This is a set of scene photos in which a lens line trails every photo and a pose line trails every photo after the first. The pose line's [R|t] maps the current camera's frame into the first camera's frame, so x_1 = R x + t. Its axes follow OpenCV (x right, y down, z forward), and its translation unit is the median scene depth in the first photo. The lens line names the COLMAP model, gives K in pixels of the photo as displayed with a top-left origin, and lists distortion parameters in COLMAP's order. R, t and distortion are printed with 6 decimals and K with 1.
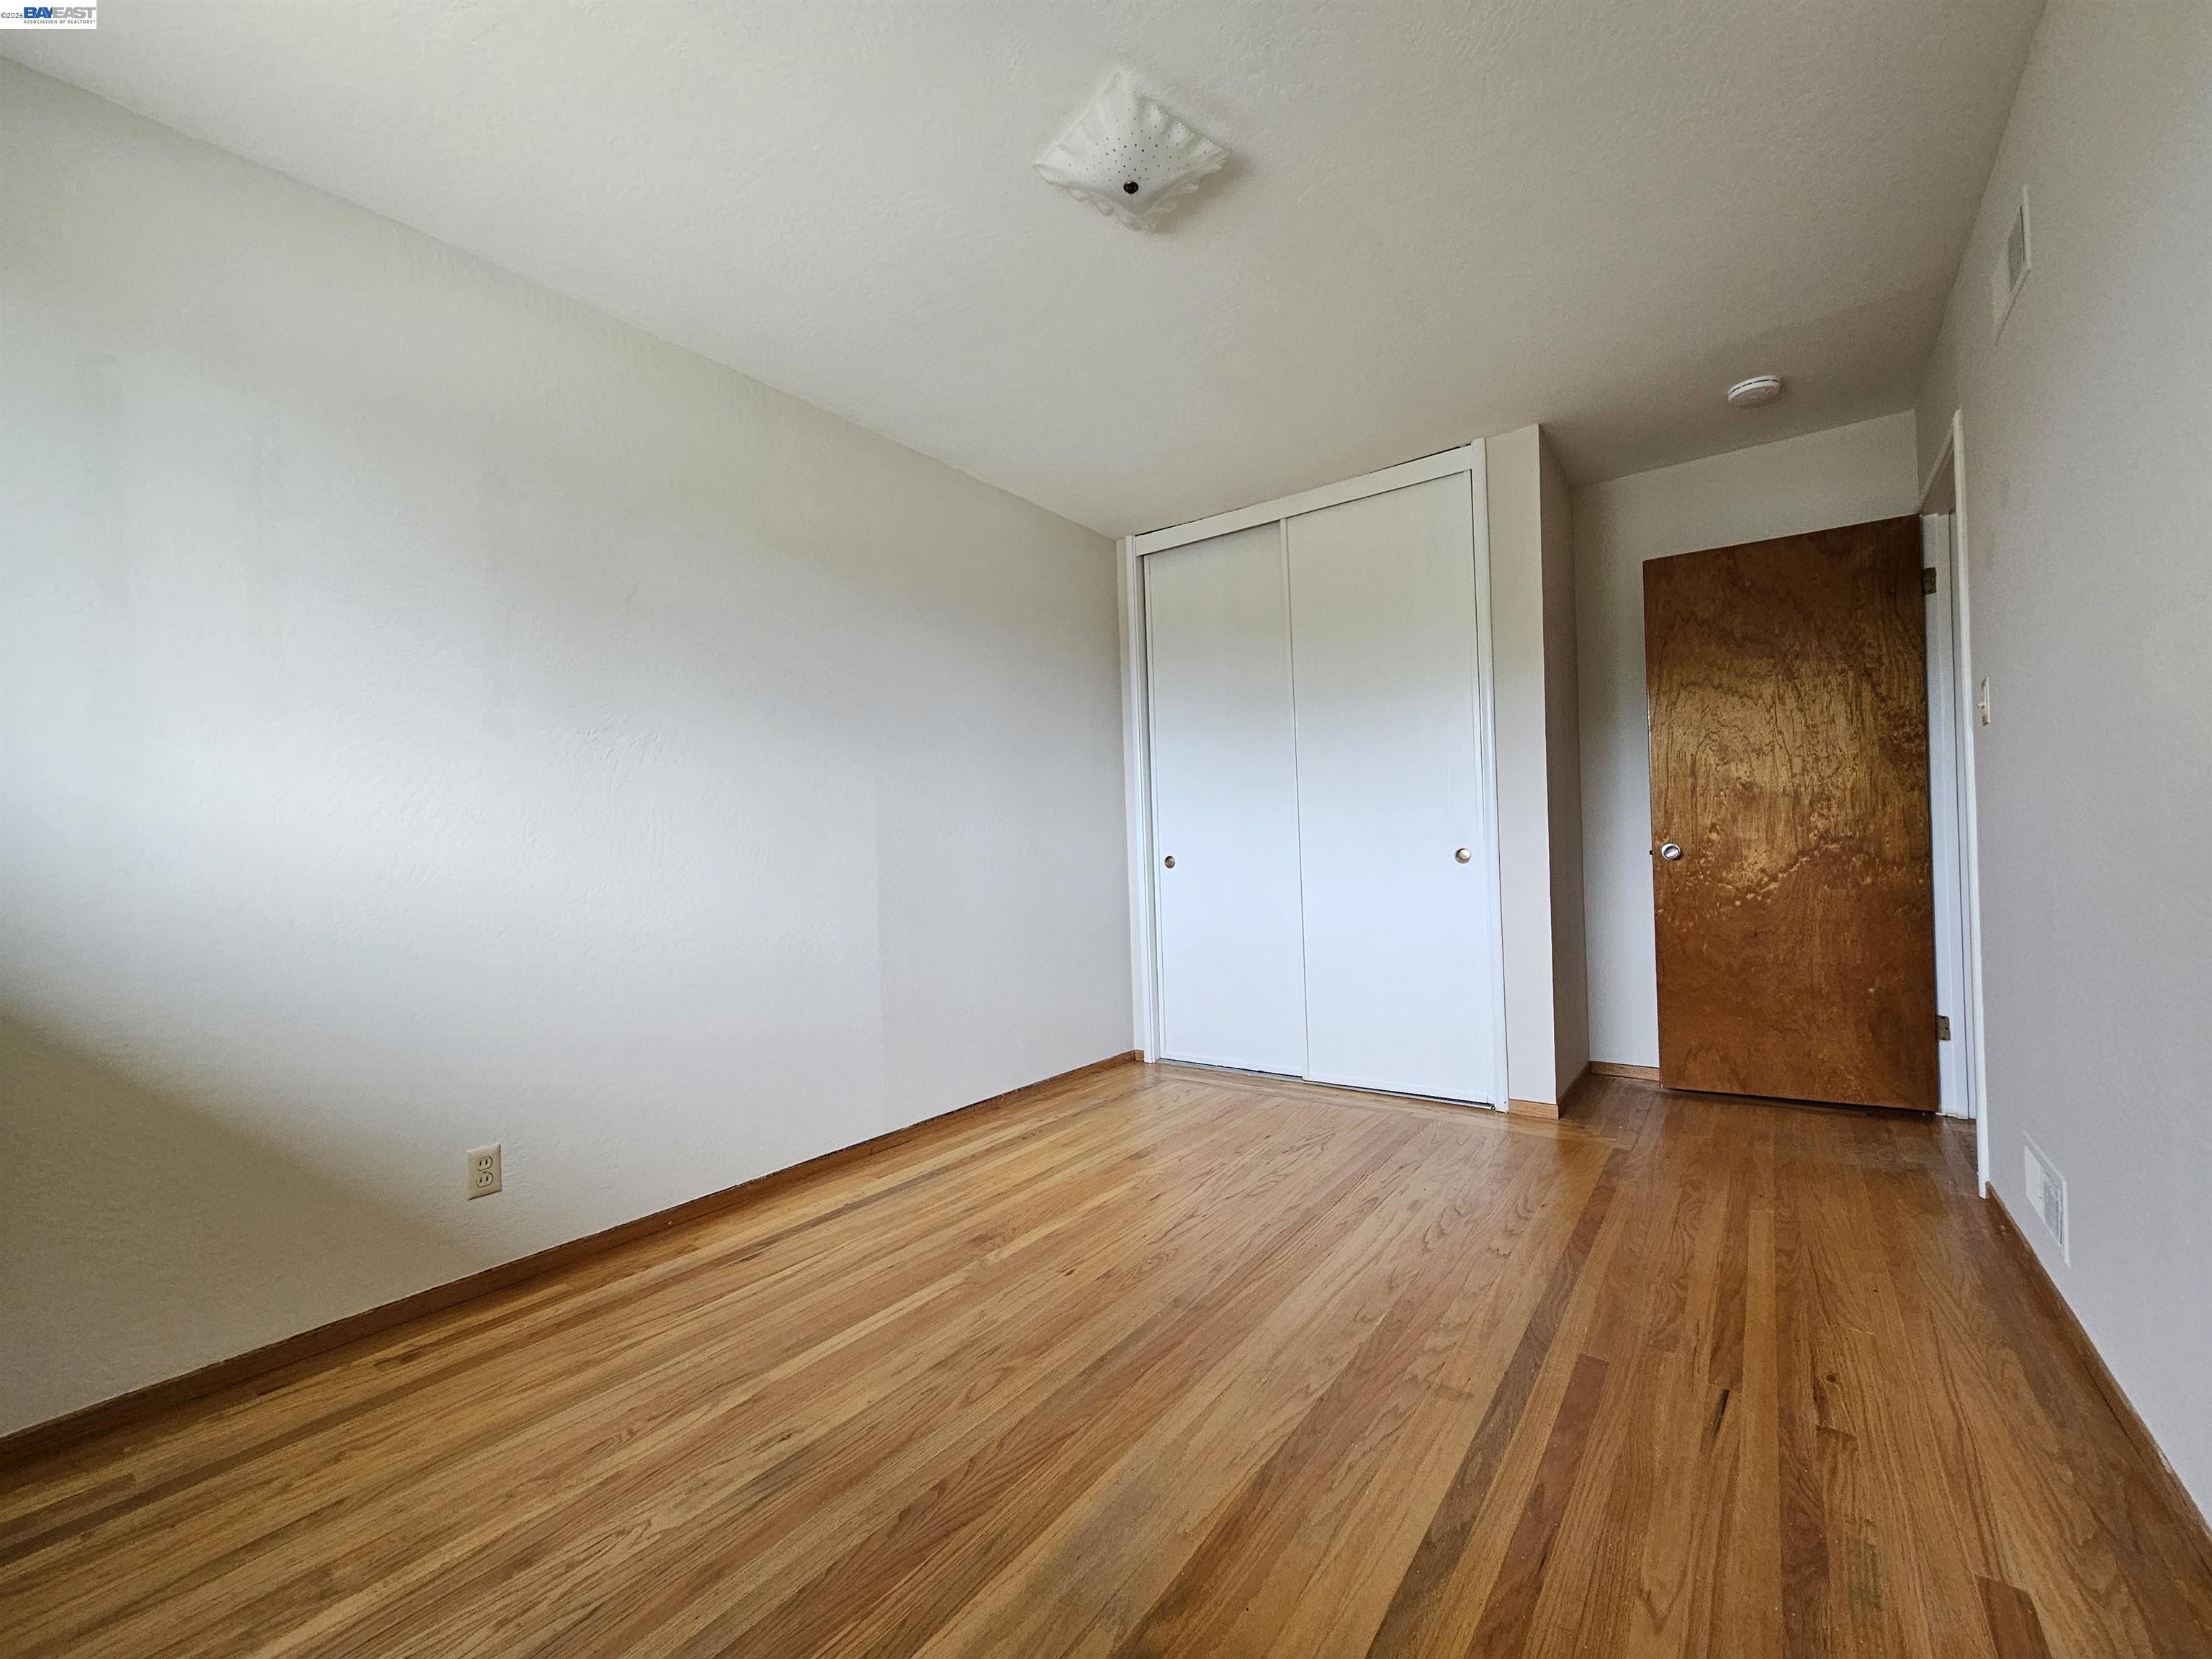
lens RADIAL K [[914.2, 0, 1118.4], [0, 914.2, 843.5], [0, 0, 1]] dist [0.017253, 0.000696]
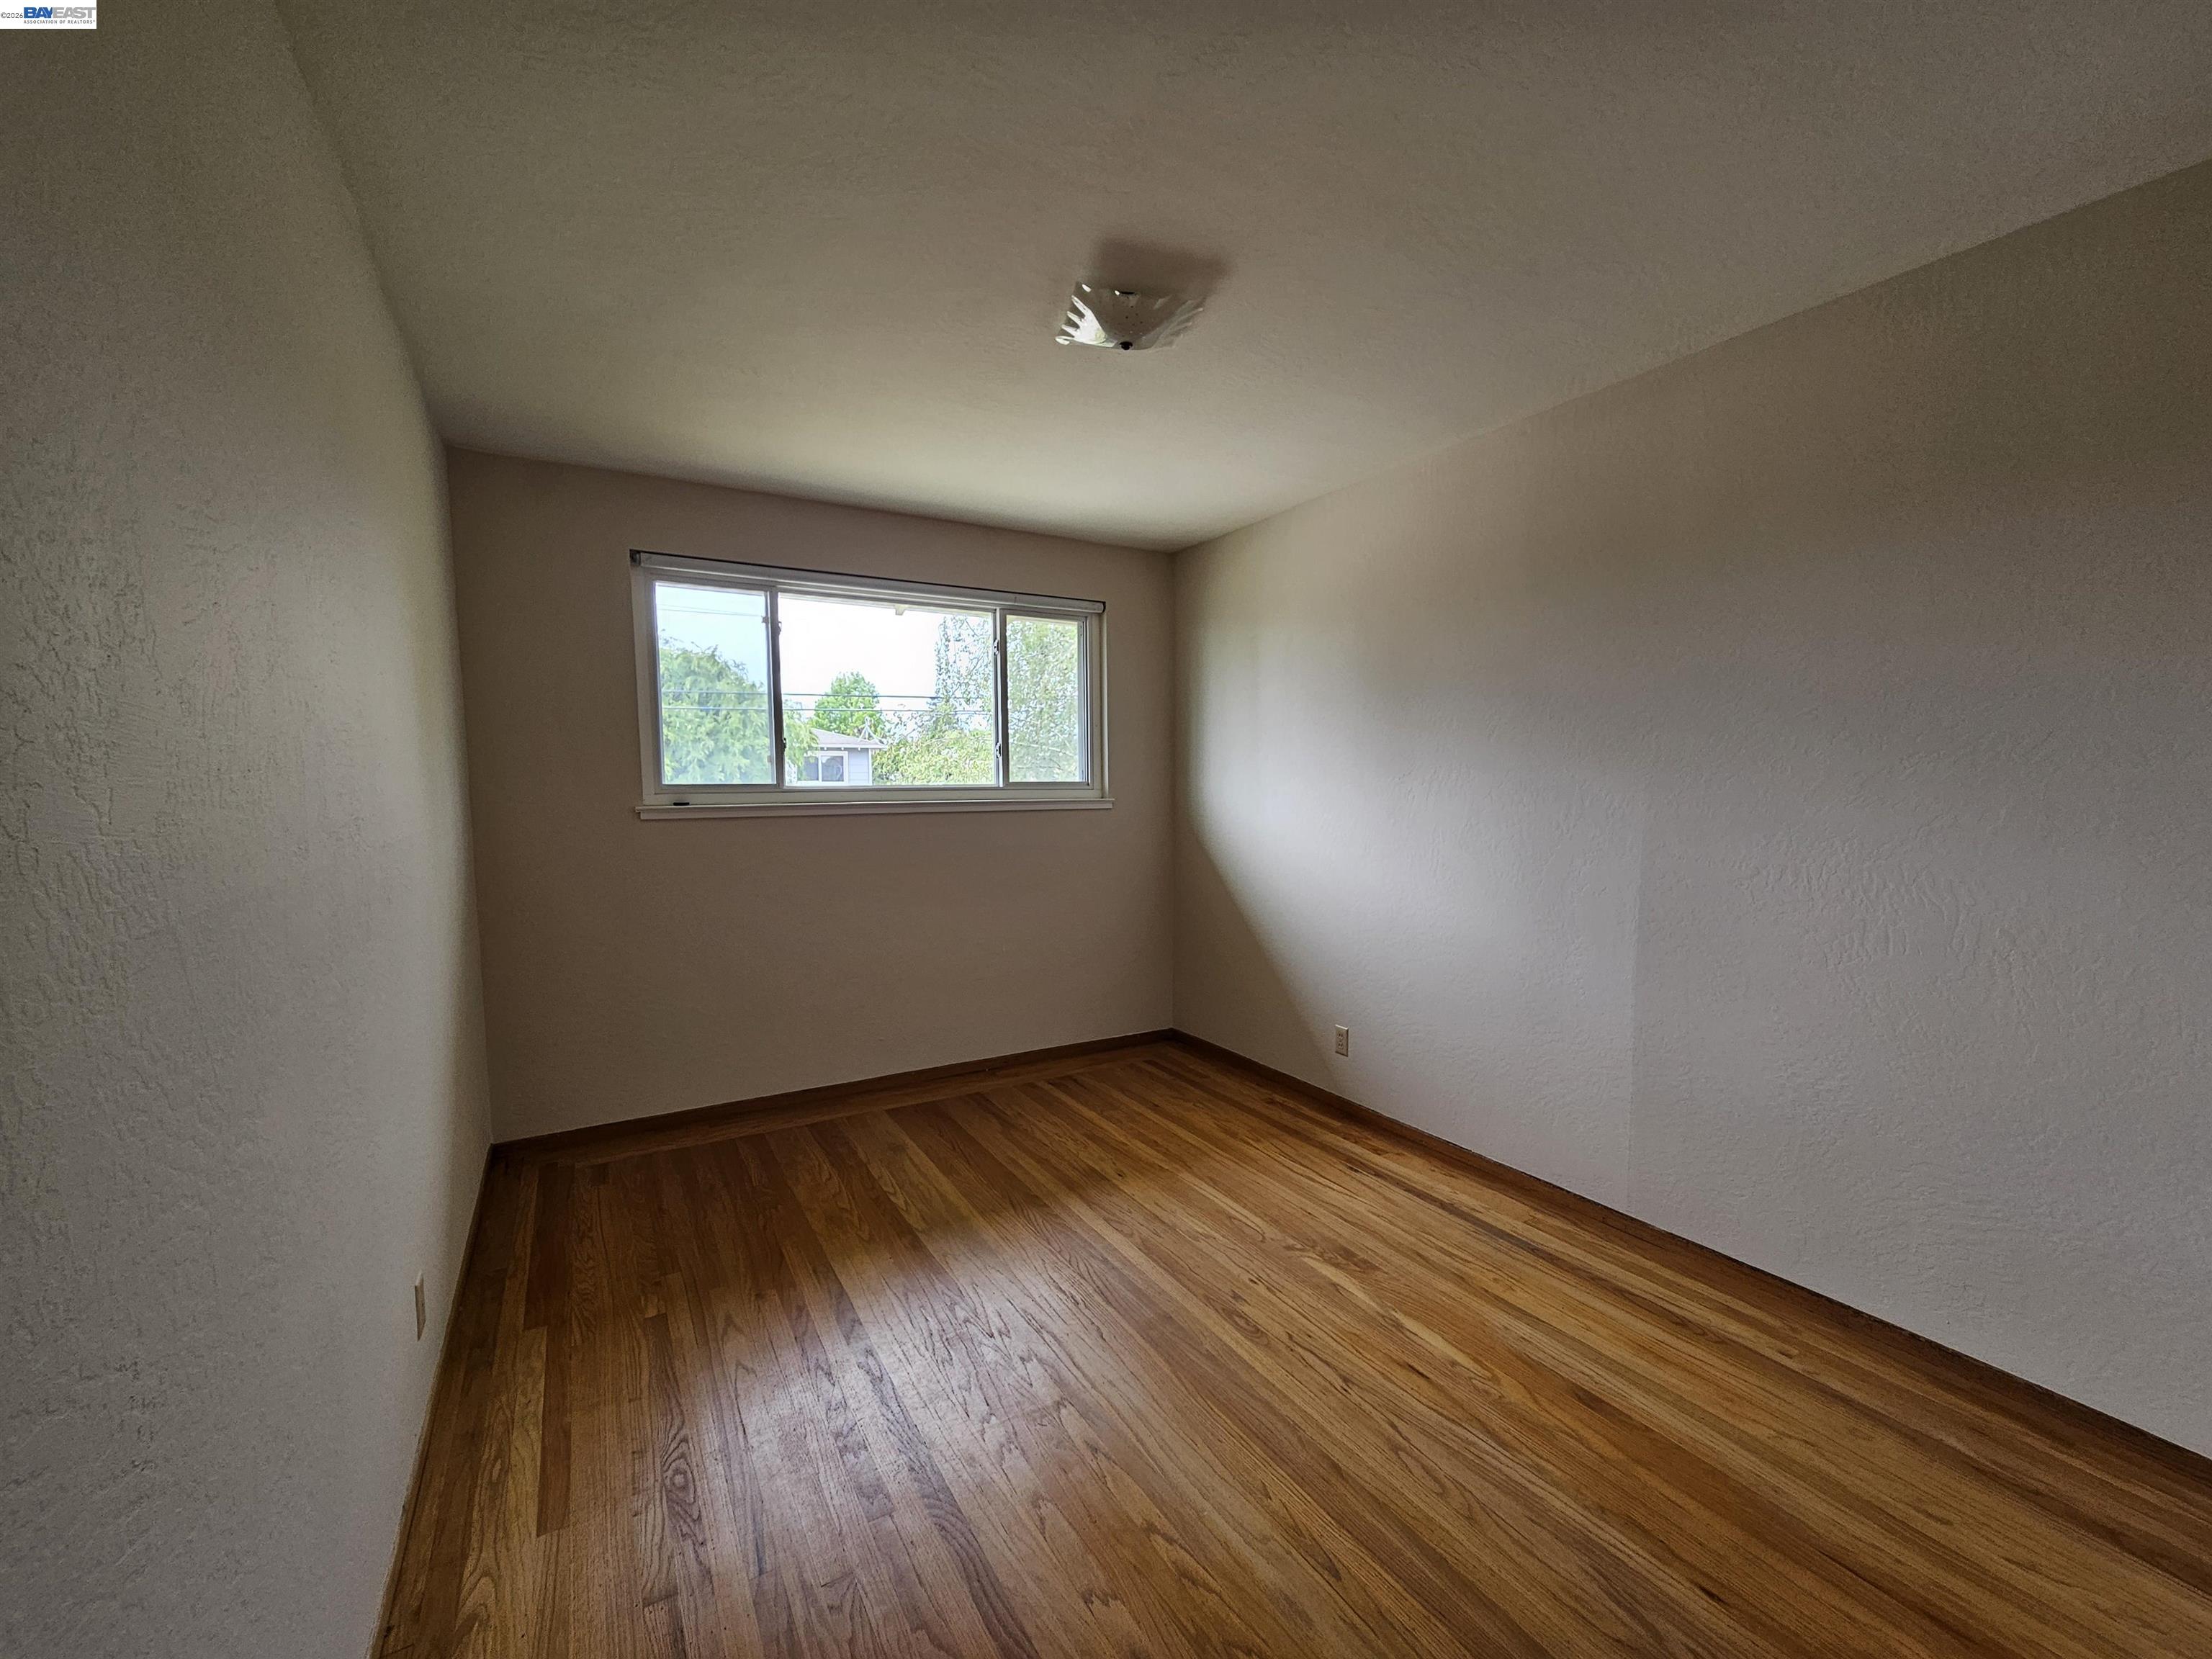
lens RADIAL K [[914.2, 0, 1107.2], [0, 914.2, 827.9], [0, 0, 1]] dist [0.017253, 0.000696]
pose [[-0.417799, 0.077451, -0.905232, 0.953489], [0.033104, 0.996996, 0.070023, -0.162767], [0.907936, -0.000711, -0.419108, 1.254148]]
